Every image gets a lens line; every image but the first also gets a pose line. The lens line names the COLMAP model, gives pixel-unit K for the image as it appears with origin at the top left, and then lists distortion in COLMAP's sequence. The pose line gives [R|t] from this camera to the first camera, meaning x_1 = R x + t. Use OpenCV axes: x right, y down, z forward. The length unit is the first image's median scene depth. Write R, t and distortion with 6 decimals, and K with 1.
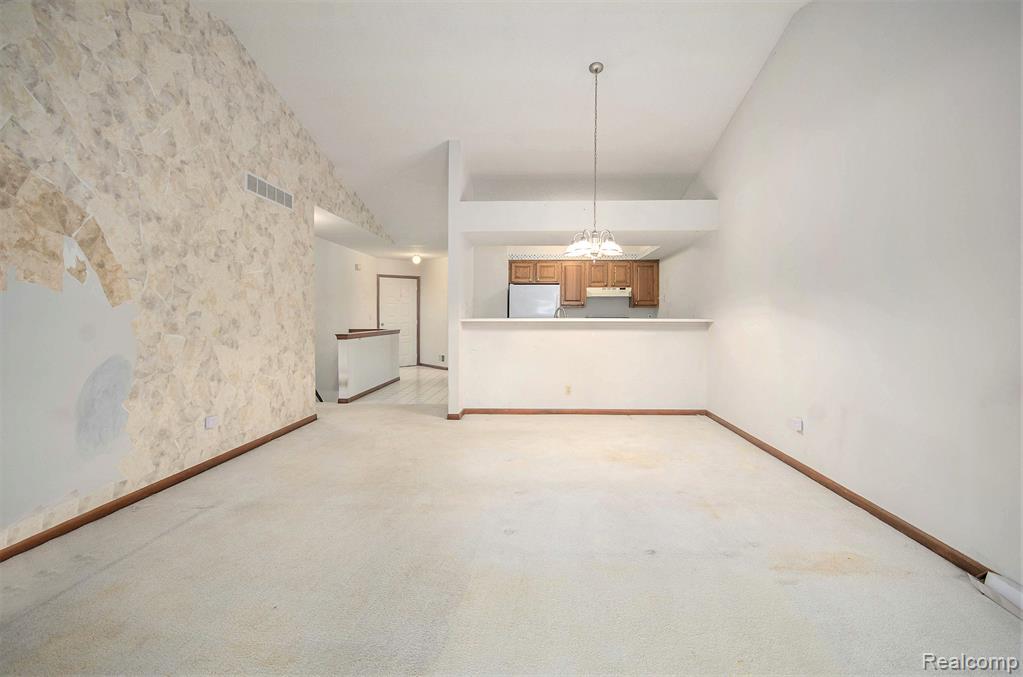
lens RADIAL K [[464.9, 0, 511.6], [0, 464.9, 327.4], [0, 0, 1]] dist [-0.001133, -0.000137]
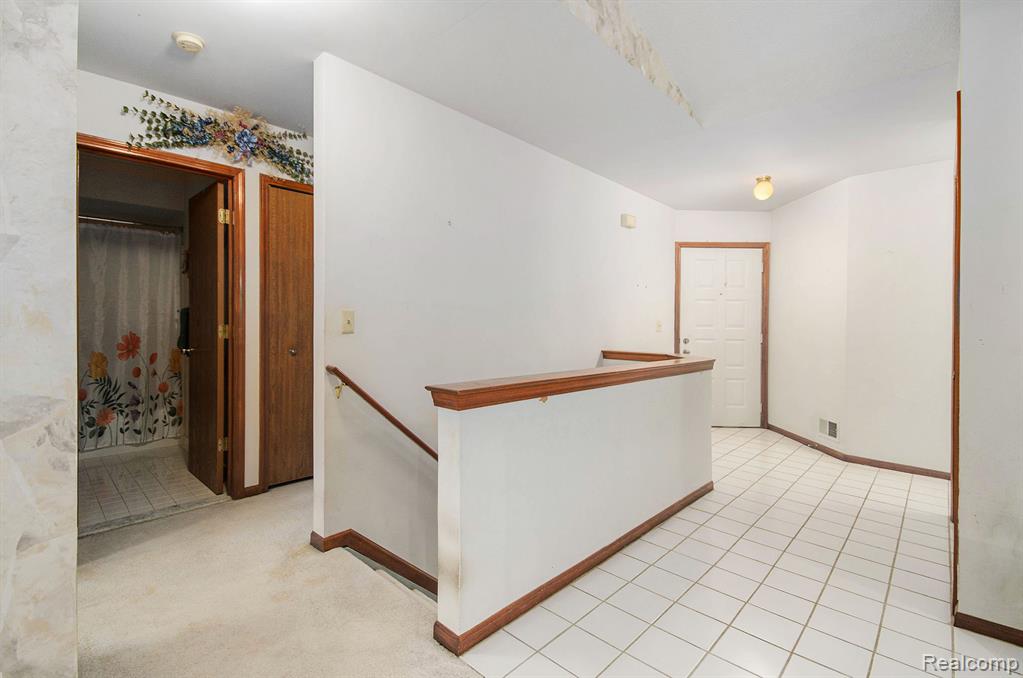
lens RADIAL K [[464.9, 0, 511.6], [0, 464.9, 327.9], [0, 0, 1]] dist [-0.001133, -0.000137]
pose [[0.766518, 0.003822, -0.642211, -0.100196], [-0.017000, 0.999753, -0.014340, -0.010322], [0.641997, 0.021910, 0.766394, 0.498963]]
